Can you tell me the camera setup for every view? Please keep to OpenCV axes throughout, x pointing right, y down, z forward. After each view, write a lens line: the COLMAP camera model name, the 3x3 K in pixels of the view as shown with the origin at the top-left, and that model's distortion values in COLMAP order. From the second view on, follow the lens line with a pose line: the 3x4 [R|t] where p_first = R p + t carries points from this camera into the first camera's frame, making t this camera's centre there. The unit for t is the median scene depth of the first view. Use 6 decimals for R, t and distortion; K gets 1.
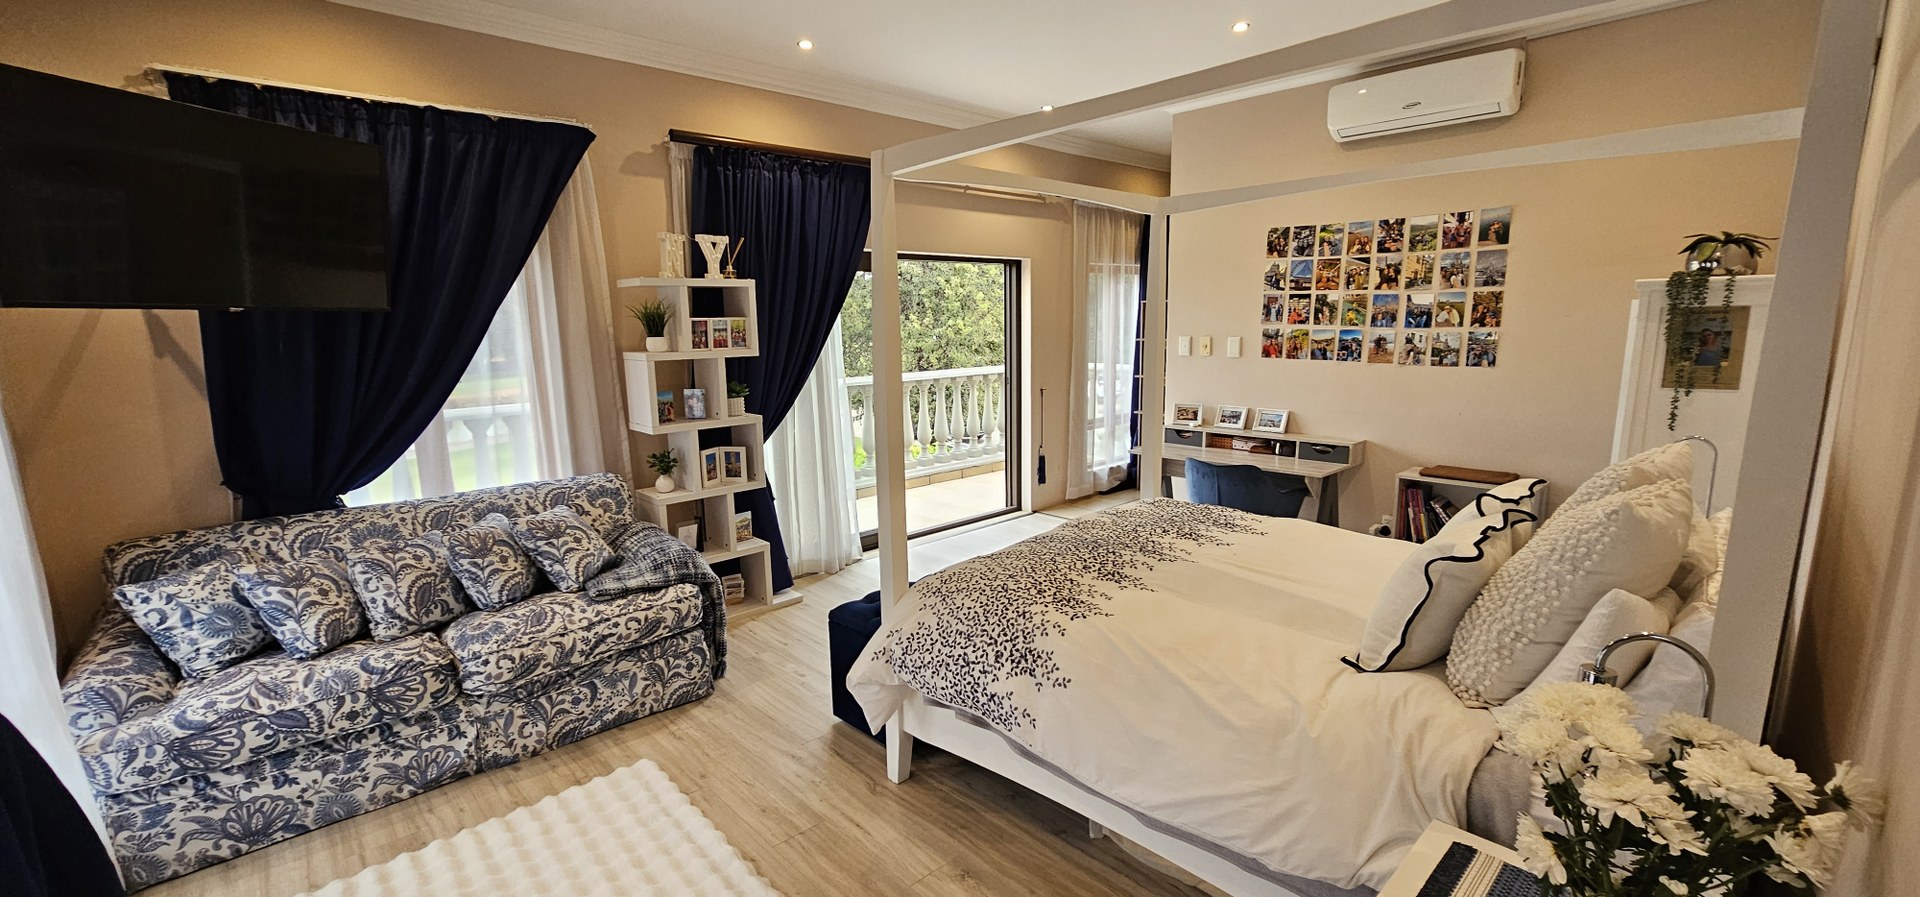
lens RADIAL K [[779.4, 0, 954.5], [0, 779.4, 458.0], [0, 0, 1]] dist [-0.002640, -0.000354]
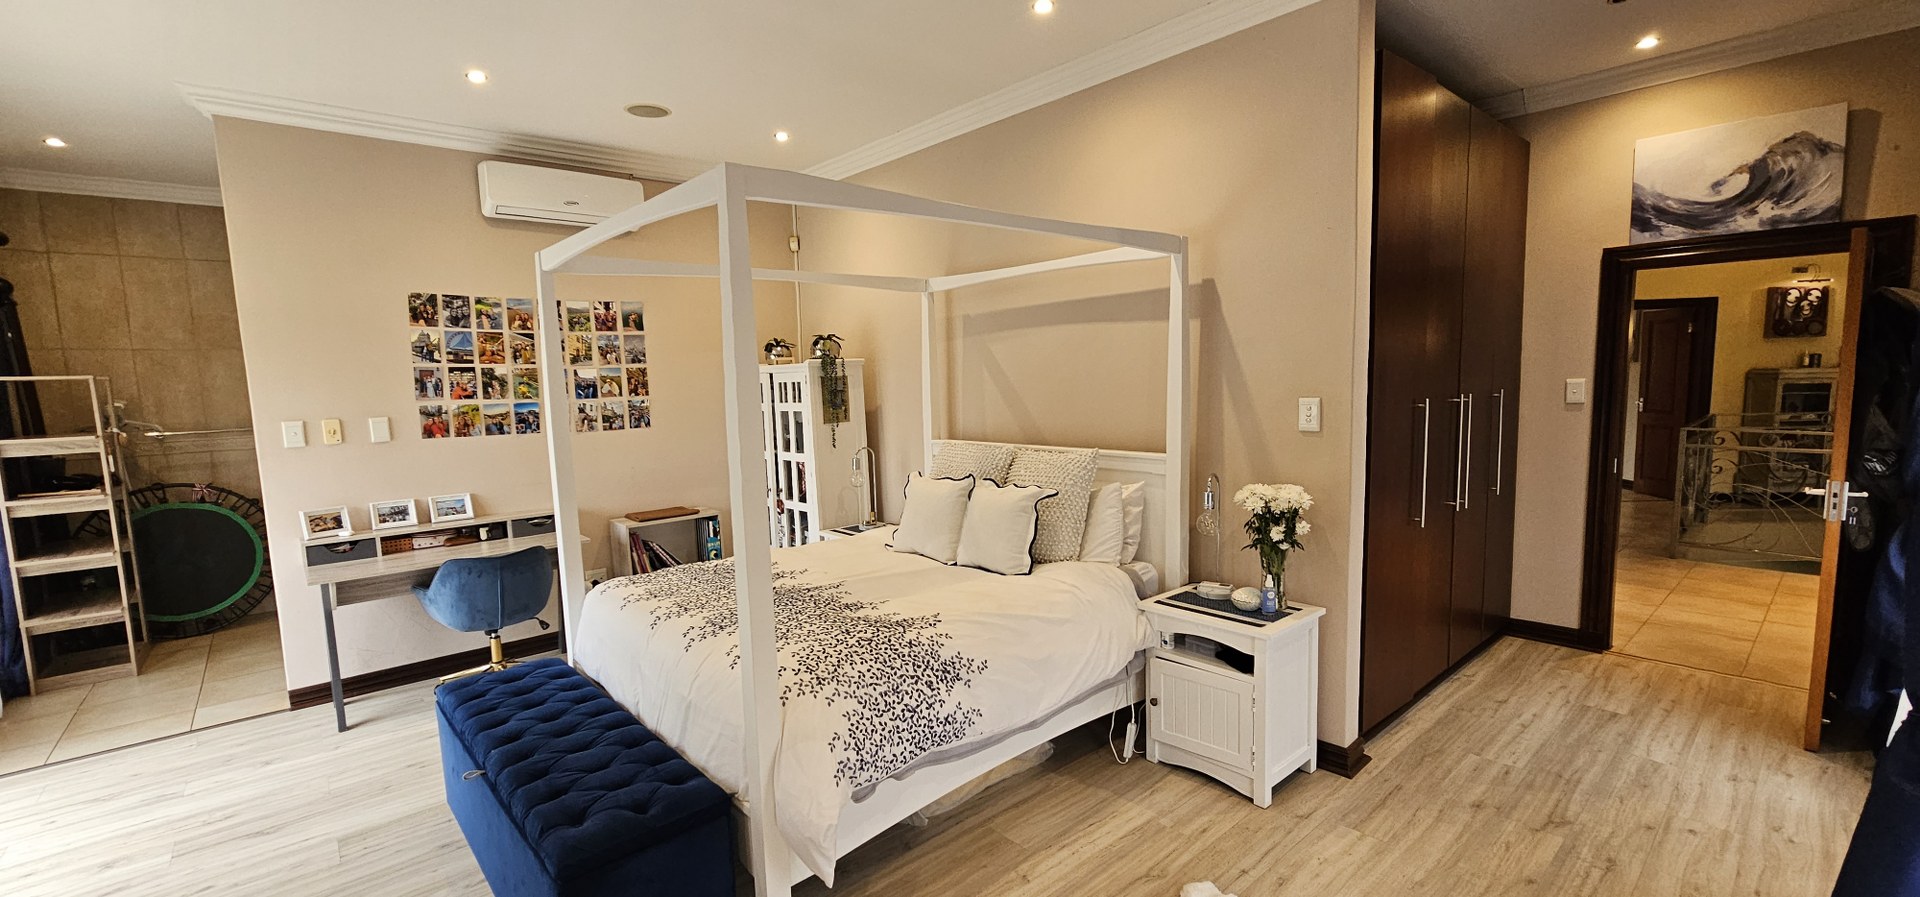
lens RADIAL K [[779.4, 0, 939.9], [0, 779.4, 456.3], [0, 0, 1]] dist [-0.002640, -0.000354]
pose [[0.046388, -0.087533, 0.995081, -0.490101], [0.205867, 0.975607, 0.076223, -0.064454], [-0.977480, 0.201318, 0.063277, 0.432690]]
